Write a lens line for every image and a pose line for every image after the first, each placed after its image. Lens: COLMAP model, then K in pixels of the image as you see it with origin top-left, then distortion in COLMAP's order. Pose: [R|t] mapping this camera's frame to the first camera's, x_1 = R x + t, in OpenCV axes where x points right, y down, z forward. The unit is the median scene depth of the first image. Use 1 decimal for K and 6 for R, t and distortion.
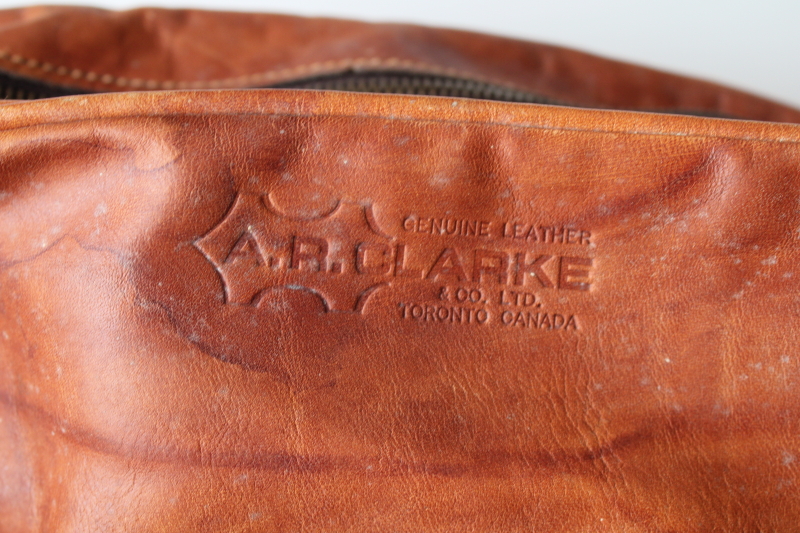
lens RADIAL K [[1207.2, 0, 400.0], [0, 1207.2, 266.5], [0, 0, 1]] dist [-0.051712, 0.121933]
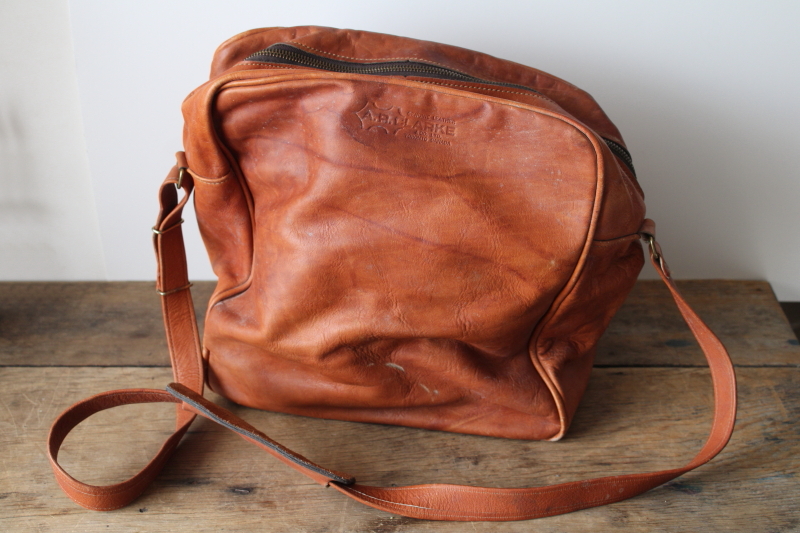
lens RADIAL K [[1207.2, 0, 400.0], [0, 1207.2, 266.5], [0, 0, 1]] dist [-0.051712, 0.121933]
pose [[0.986253, 0.124360, -0.108813, 0.471109], [-0.107986, 0.983485, 0.145246, -0.114231], [0.125079, -0.131499, 0.983394, -2.972201]]
